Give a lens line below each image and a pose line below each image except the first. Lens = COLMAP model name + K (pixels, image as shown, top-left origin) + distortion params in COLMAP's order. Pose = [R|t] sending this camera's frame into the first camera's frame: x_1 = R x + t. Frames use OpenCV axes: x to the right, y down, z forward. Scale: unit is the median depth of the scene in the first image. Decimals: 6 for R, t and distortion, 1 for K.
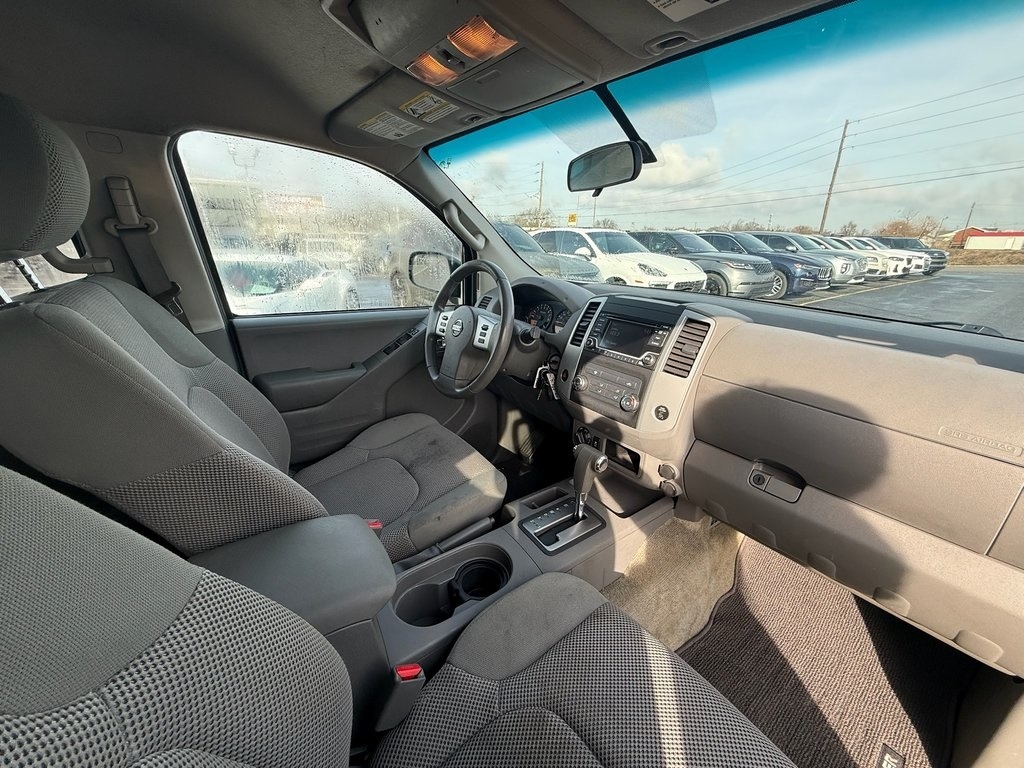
lens RADIAL K [[407.0, 0, 511.7], [0, 407.0, 385.1], [0, 0, 1]] dist [-0.000270, -0.000259]
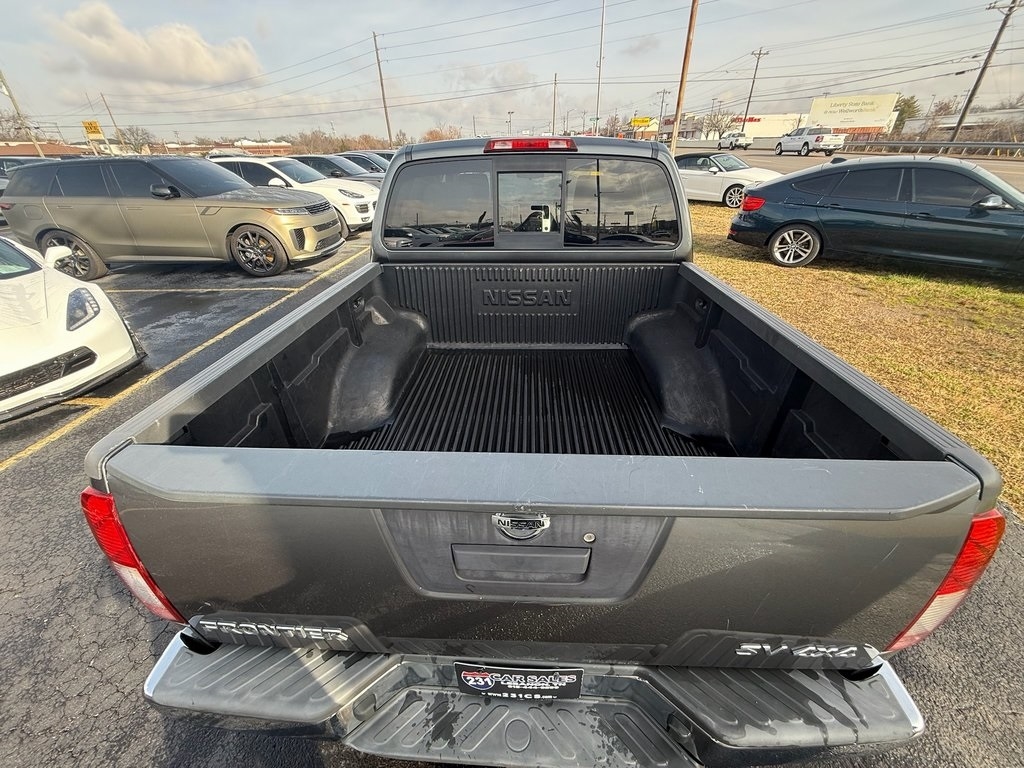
lens RADIAL K [[407.8, 0, 512.0], [0, 407.8, 384.0], [0, 0, 1]] dist [0.000304, -0.000216]
pose [[0.626851, -0.415452, 0.659135, -2.945694], [0.292716, 0.909580, 0.294927, 0.171636], [-0.722063, 0.008064, 0.691780, -1.548143]]
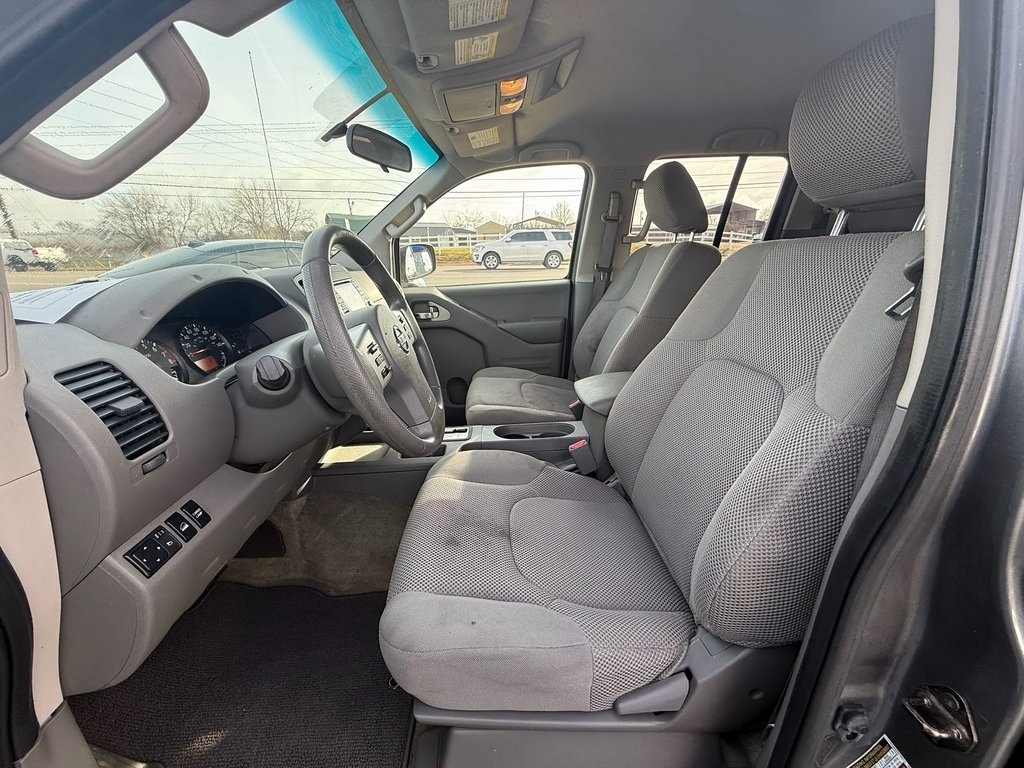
lens RADIAL K [[407.0, 0, 511.7], [0, 407.0, 385.1], [0, 0, 1]] dist [-0.000270, -0.000259]
pose [[-0.834107, -0.175844, 0.522823, -0.638101], [0.195702, 0.791828, 0.578541, -0.435287], [-0.515718, 0.584883, -0.626056, 1.435522]]
